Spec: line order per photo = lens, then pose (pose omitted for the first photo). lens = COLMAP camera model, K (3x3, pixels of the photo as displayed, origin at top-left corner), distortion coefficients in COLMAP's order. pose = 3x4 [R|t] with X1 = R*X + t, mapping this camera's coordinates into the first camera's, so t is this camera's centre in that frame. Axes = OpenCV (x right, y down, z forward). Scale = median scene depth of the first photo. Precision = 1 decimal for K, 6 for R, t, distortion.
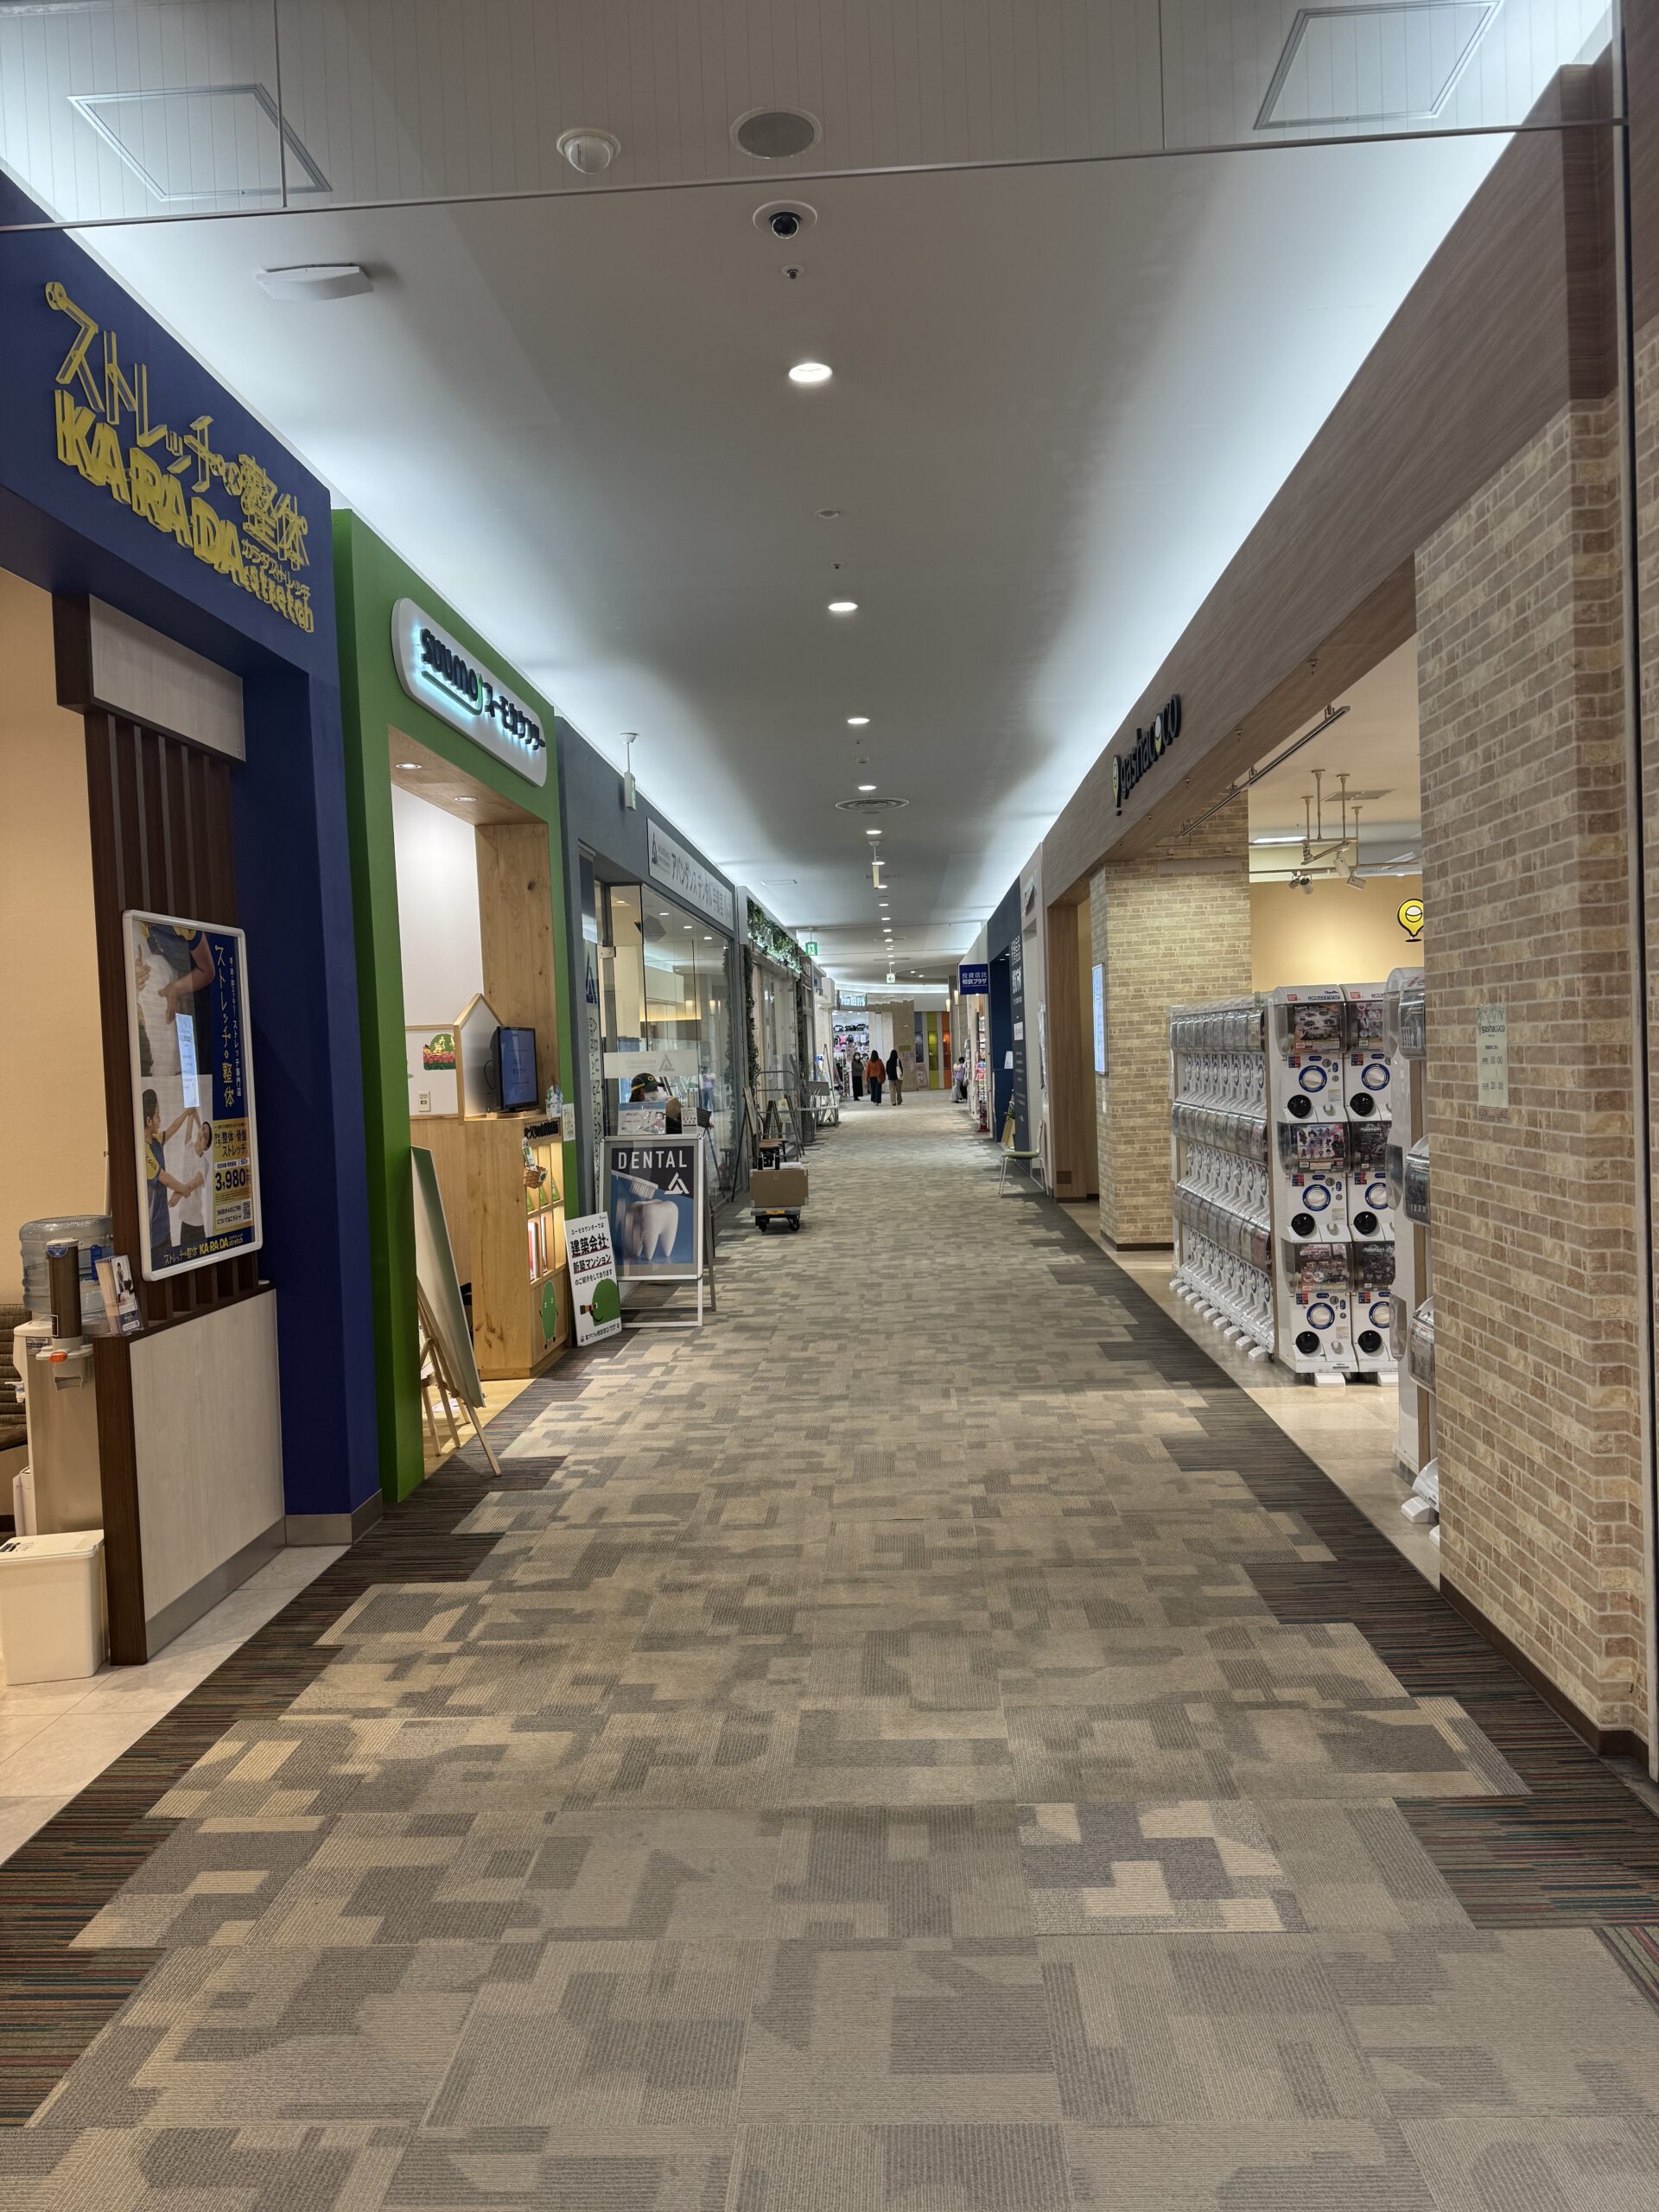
lens RADIAL K [[1547.4, 0, 830.4], [0, 1547.4, 1116.8], [0, 0, 1]] dist [0.003023, 0.001939]
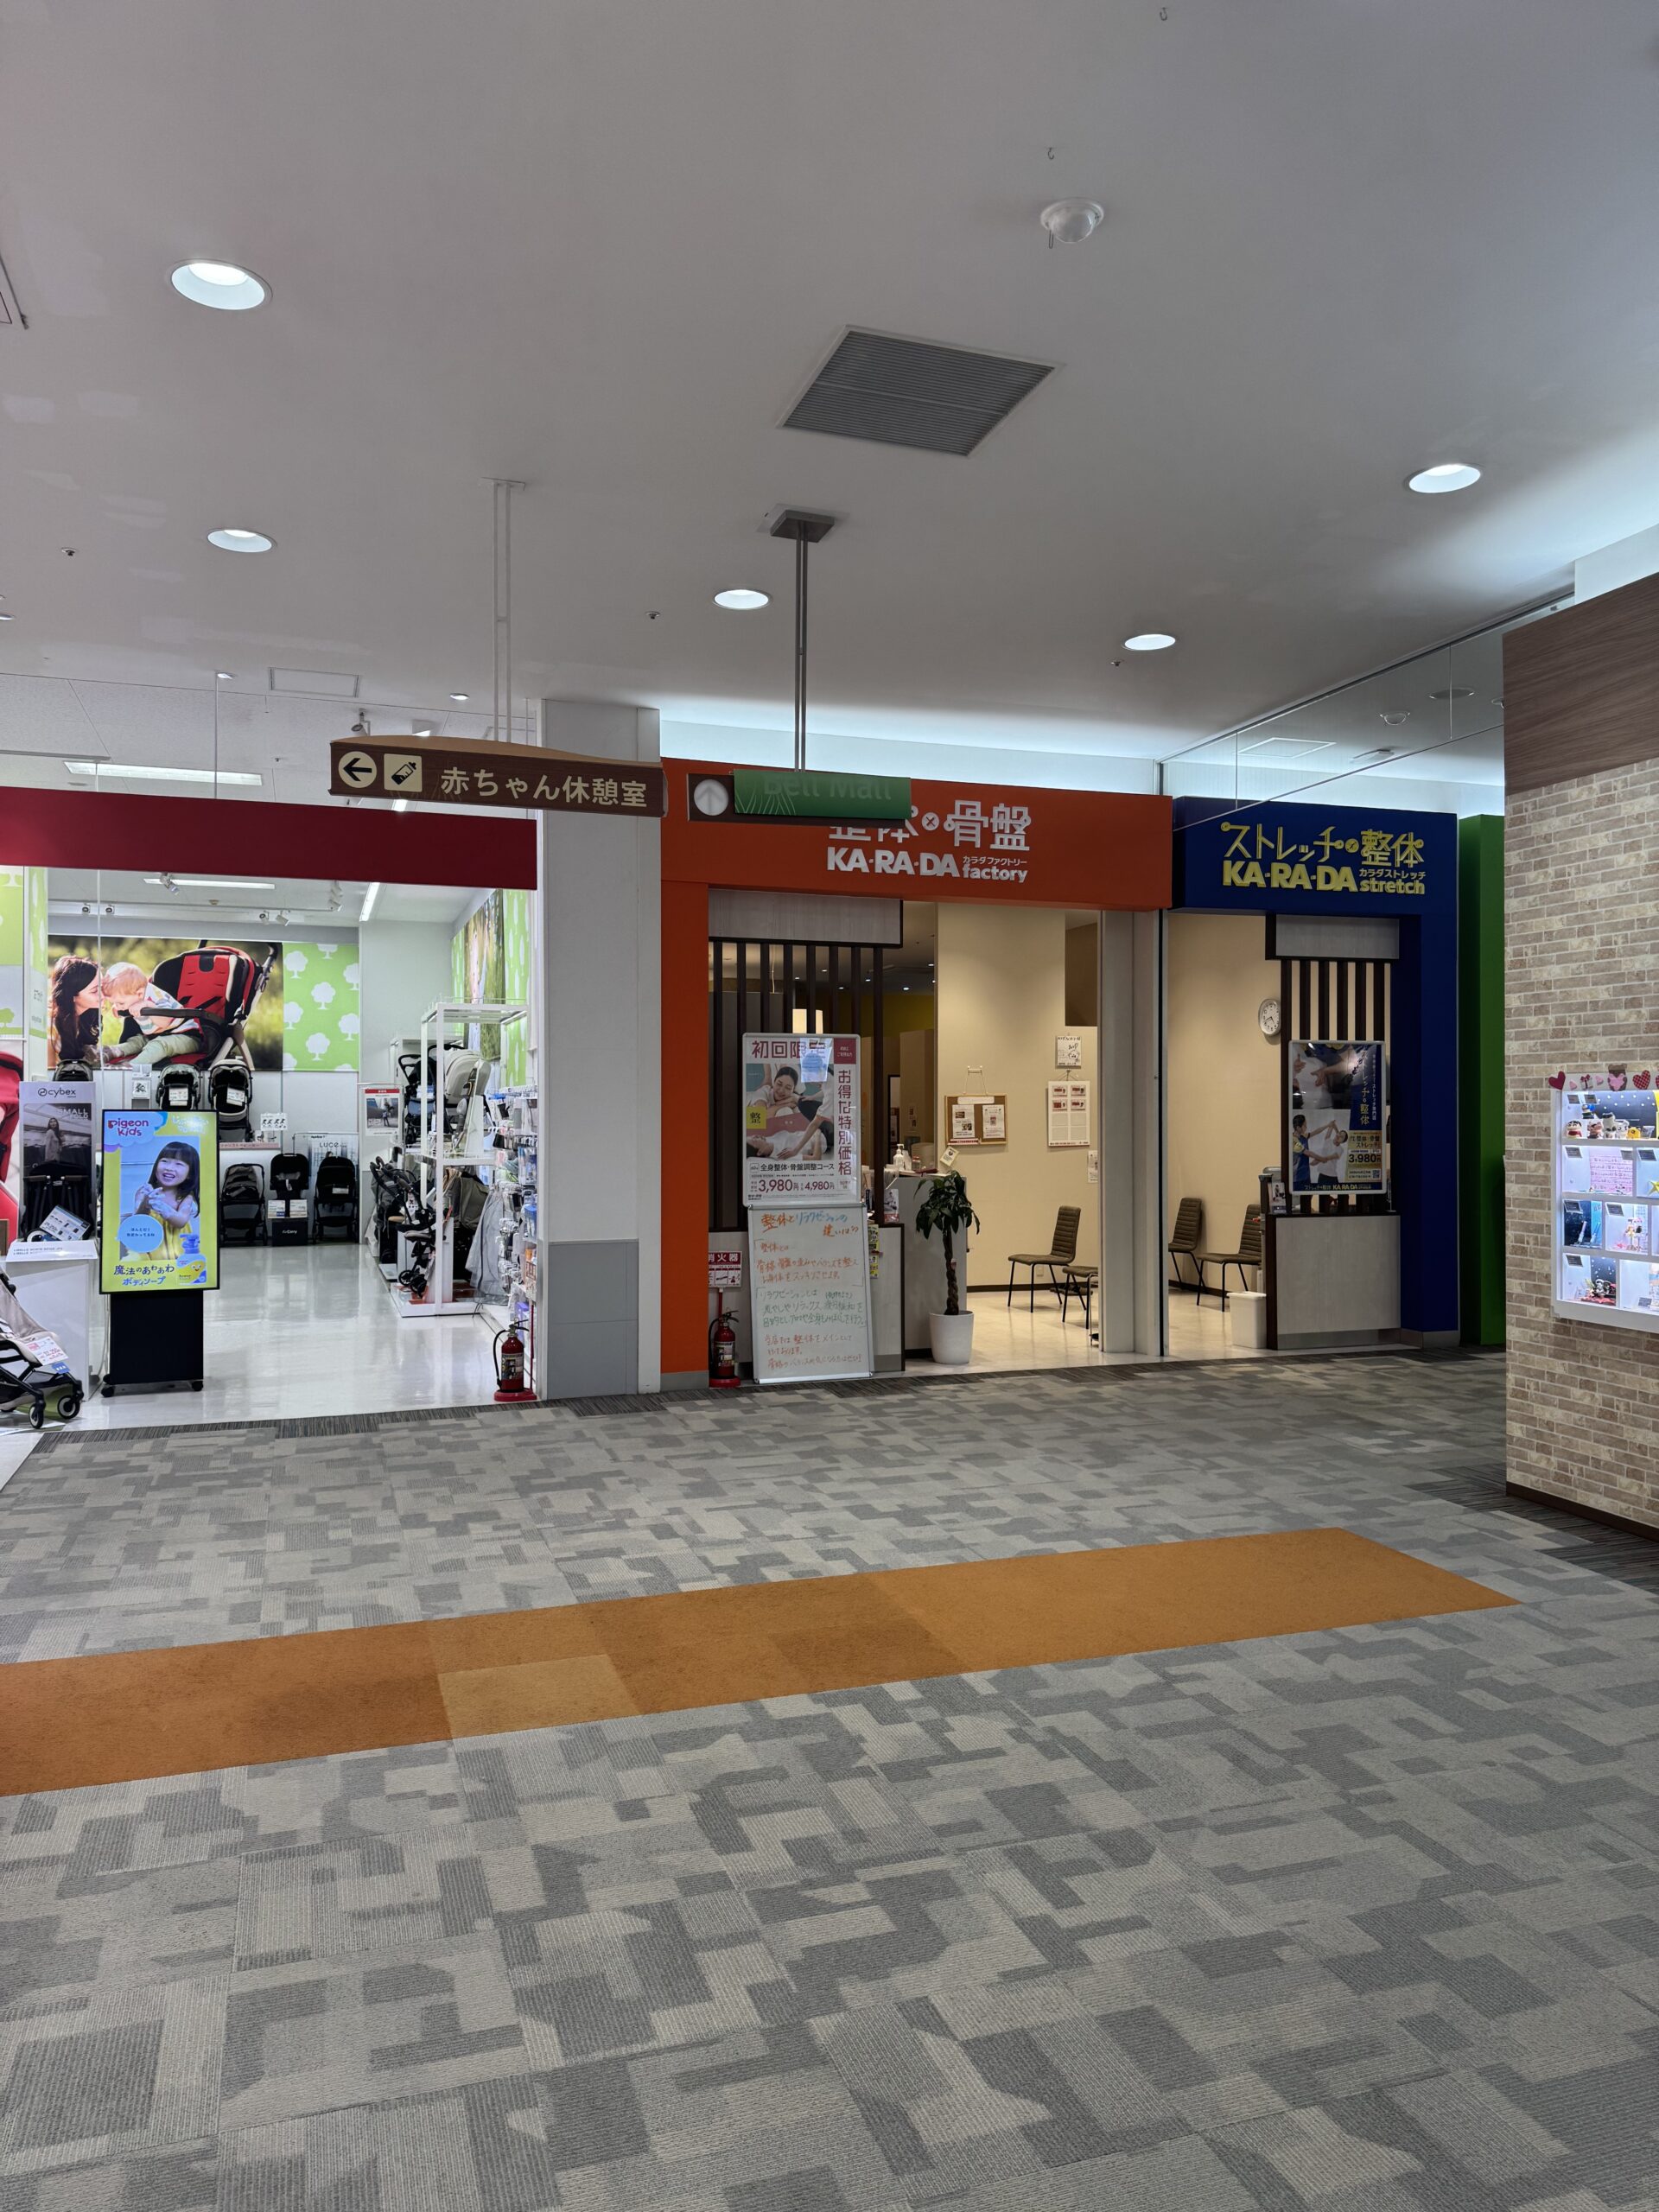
lens RADIAL K [[1547.4, 0, 825.6], [0, 1547.4, 1102.4], [0, 0, 1]] dist [0.003023, 0.001939]
pose [[0.365580, 0.043814, -0.929748, 1.436176], [-0.050383, 0.998359, 0.027236, -0.061890], [0.929415, 0.036886, 0.367187, -0.519152]]
